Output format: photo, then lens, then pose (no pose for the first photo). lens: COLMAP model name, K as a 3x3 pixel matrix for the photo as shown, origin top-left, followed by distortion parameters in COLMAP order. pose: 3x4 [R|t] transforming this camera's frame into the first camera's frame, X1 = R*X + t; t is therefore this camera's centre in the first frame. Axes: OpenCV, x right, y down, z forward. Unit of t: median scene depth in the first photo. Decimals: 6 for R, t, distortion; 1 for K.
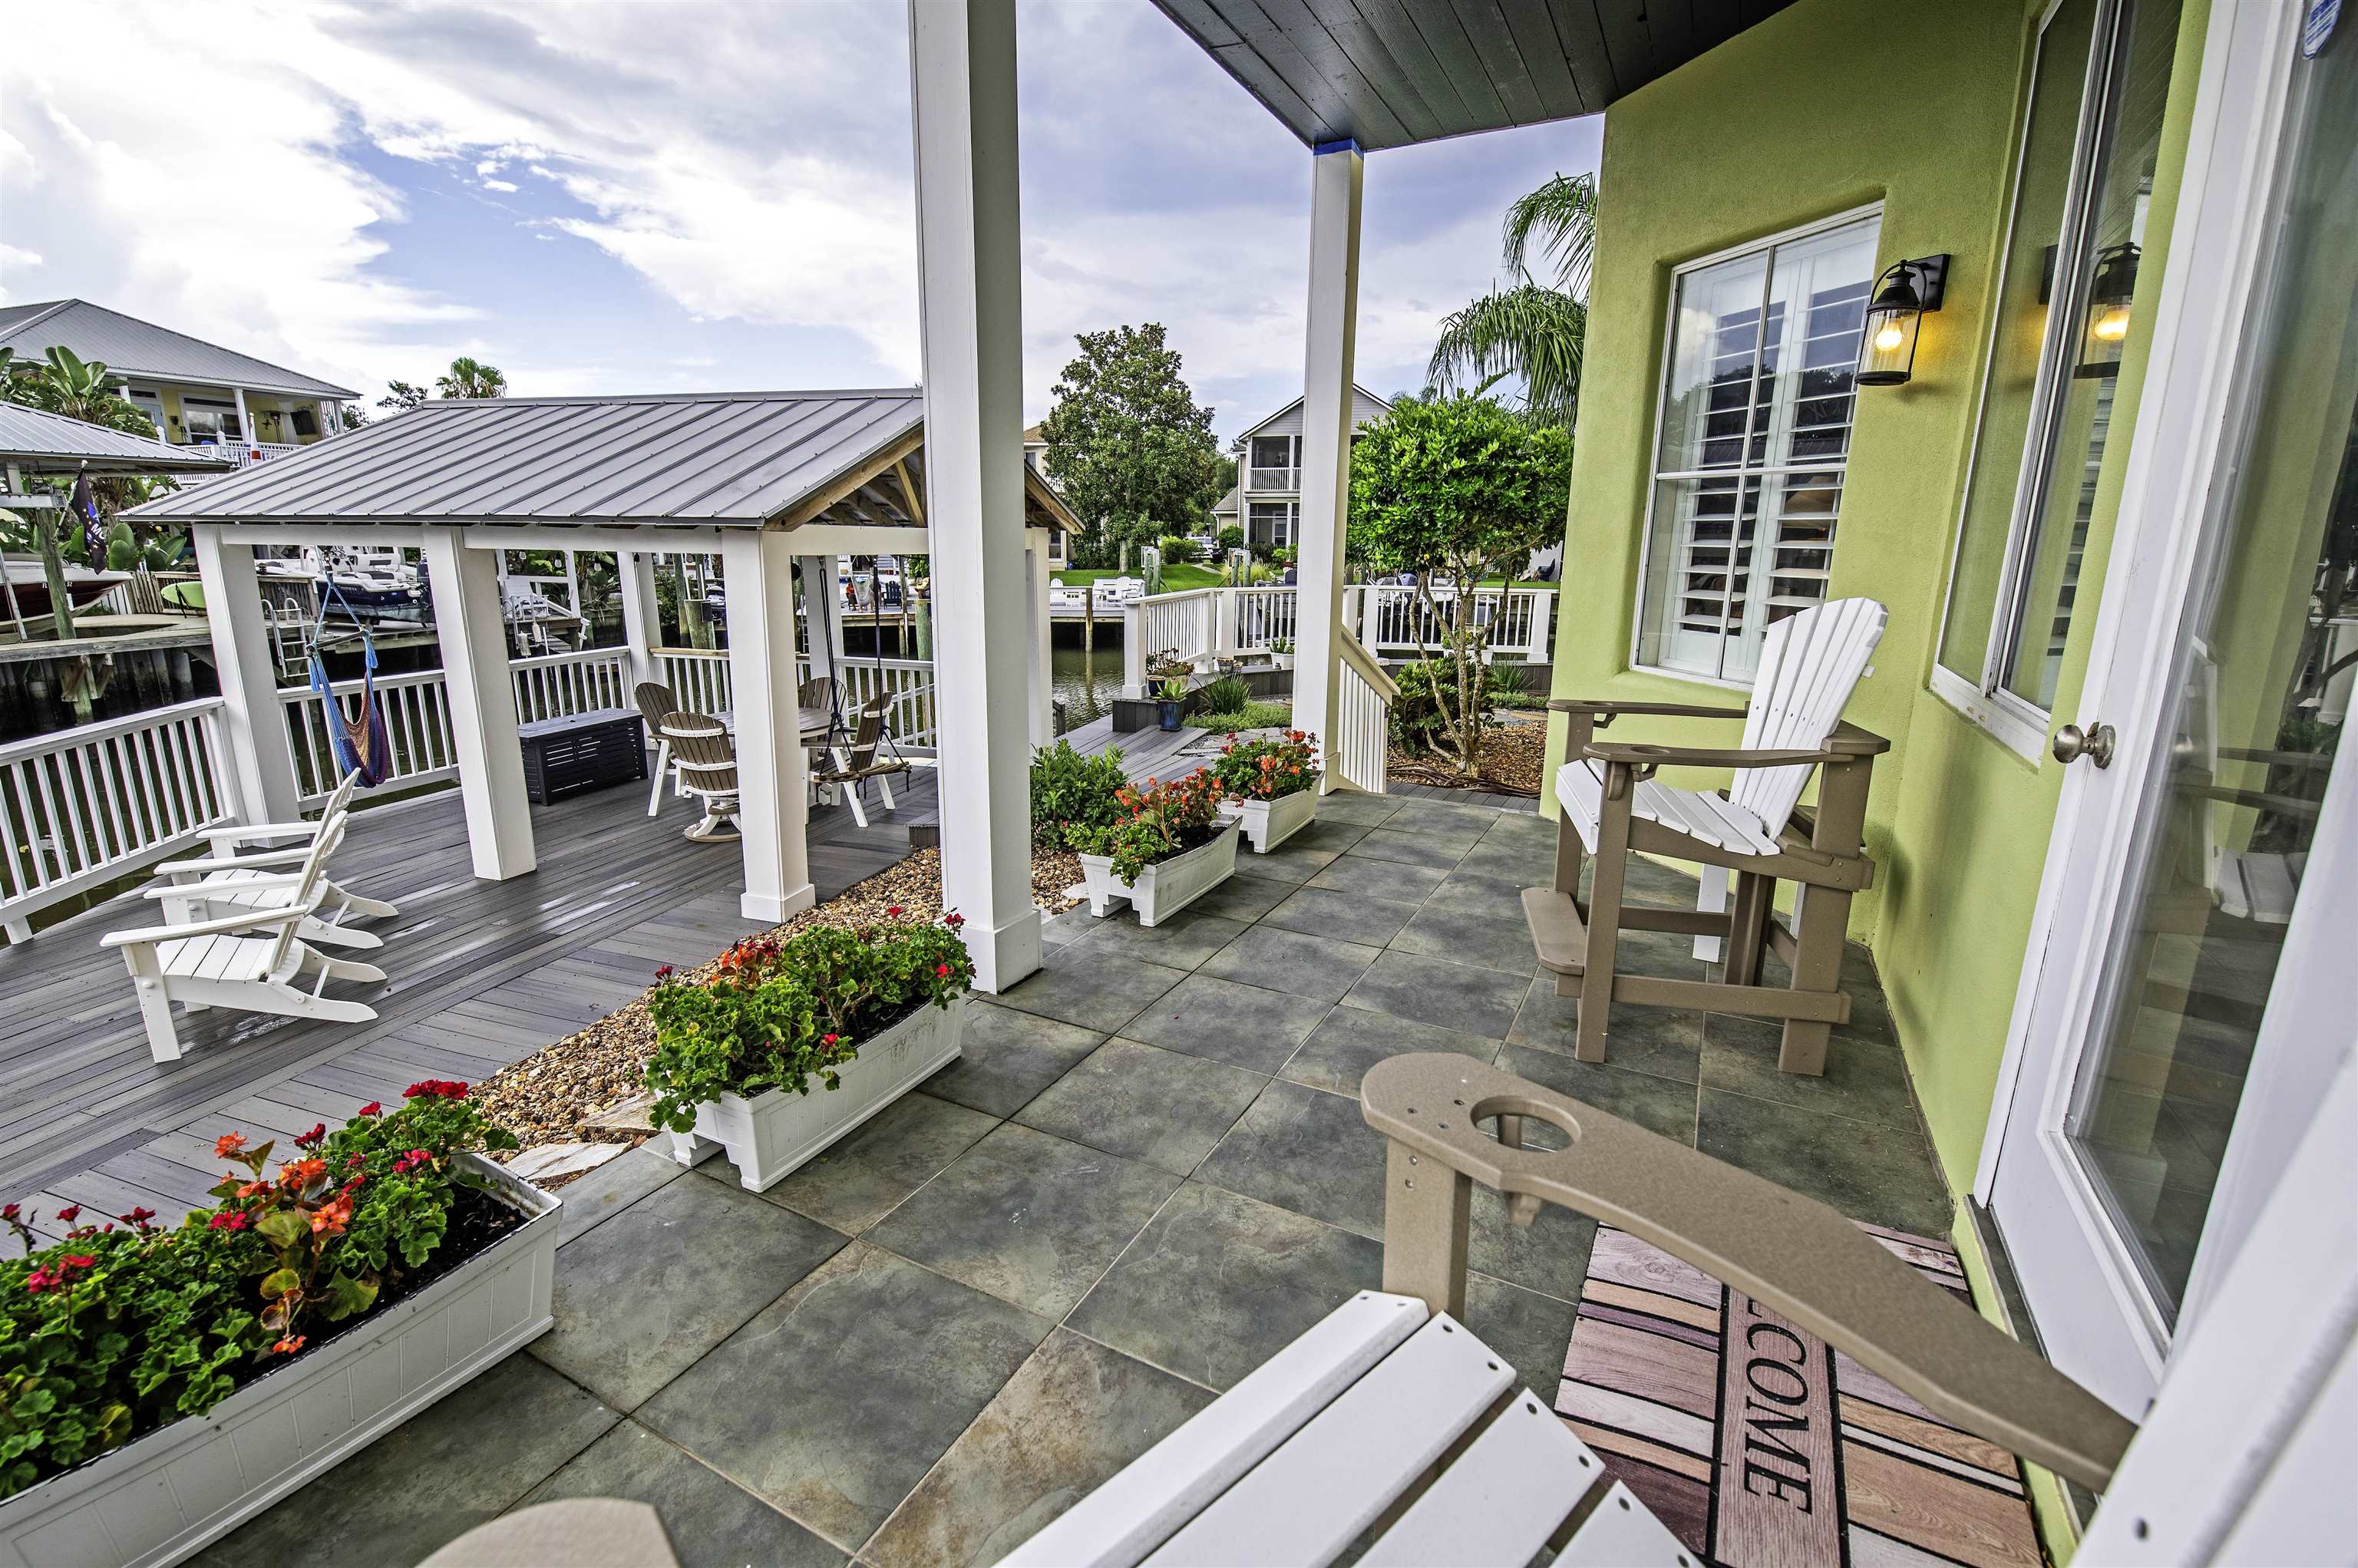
lens RADIAL K [[1076.9, 0, 1179.0], [0, 1076.9, 784.0], [0, 0, 1]] dist [-0.030782, -0.000408]
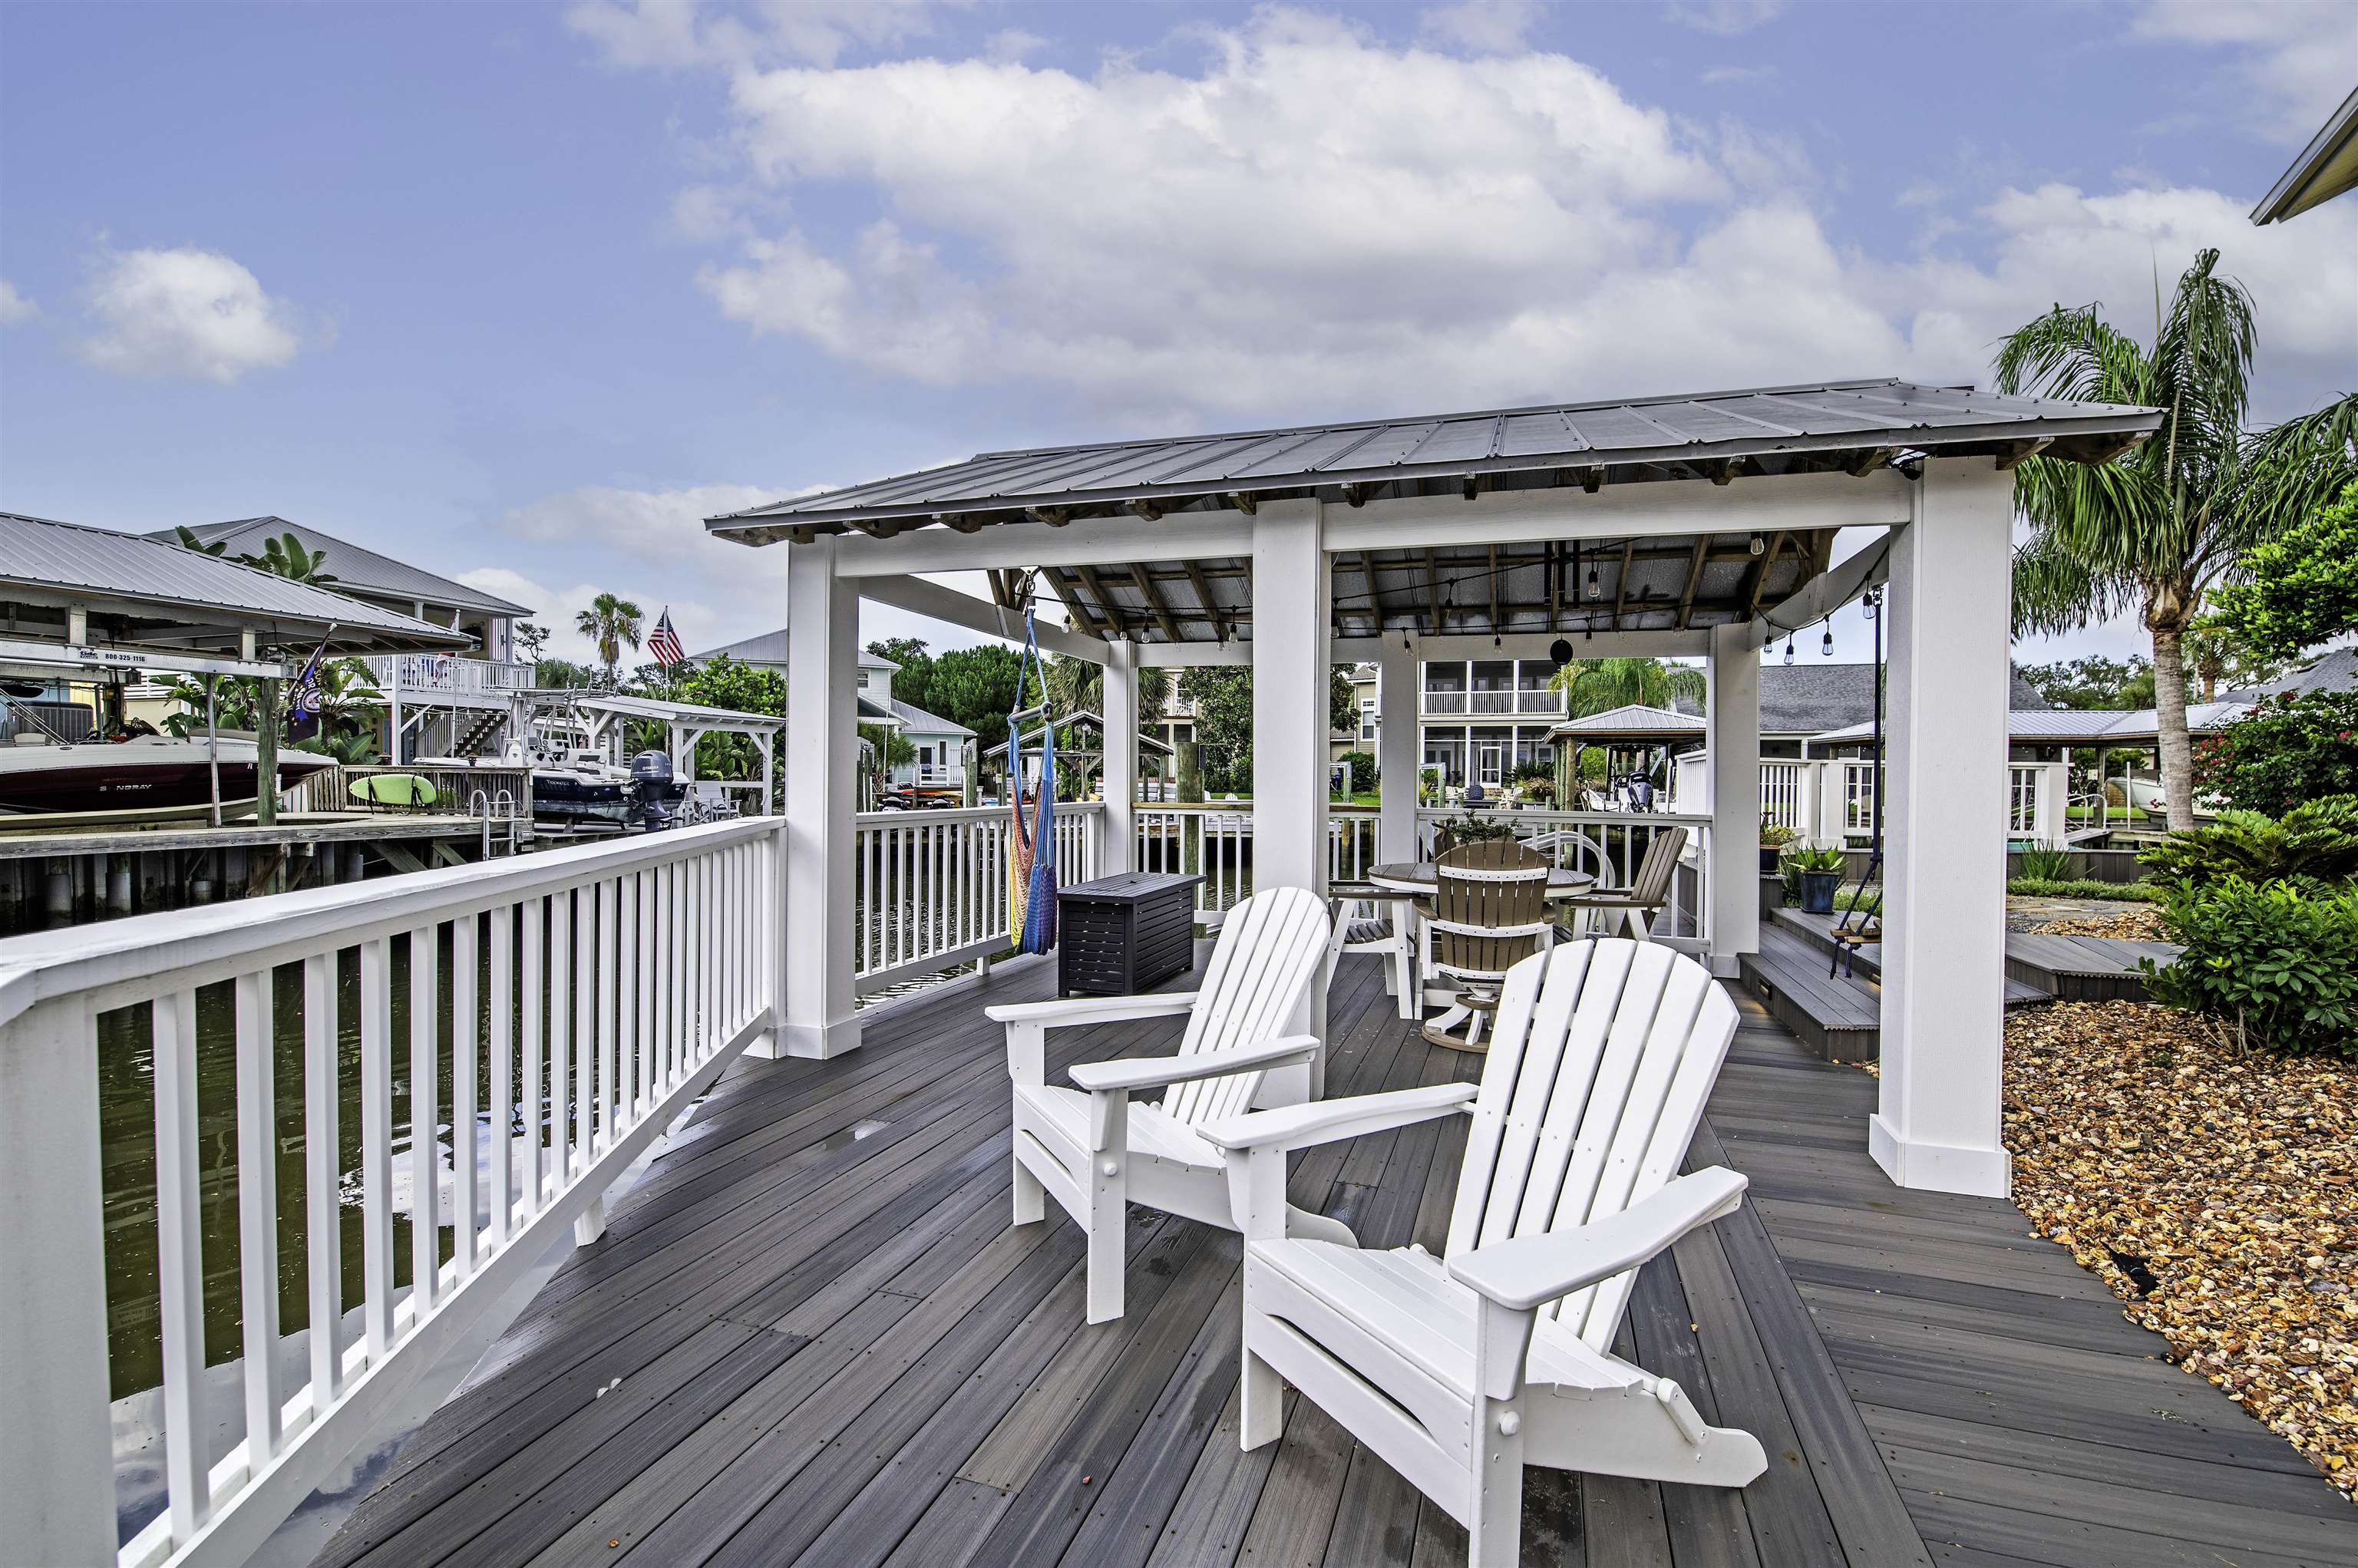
lens RADIAL K [[1052.4, 0, 1188.5], [0, 1052.4, 801.0], [0, 0, 1]] dist [-0.025511, -0.000482]
pose [[0.999779, -0.004212, -0.020604, -0.267406], [-0.000063, 0.979137, -0.203203, 0.016243], [0.021030, 0.203160, 0.978920, 0.154936]]
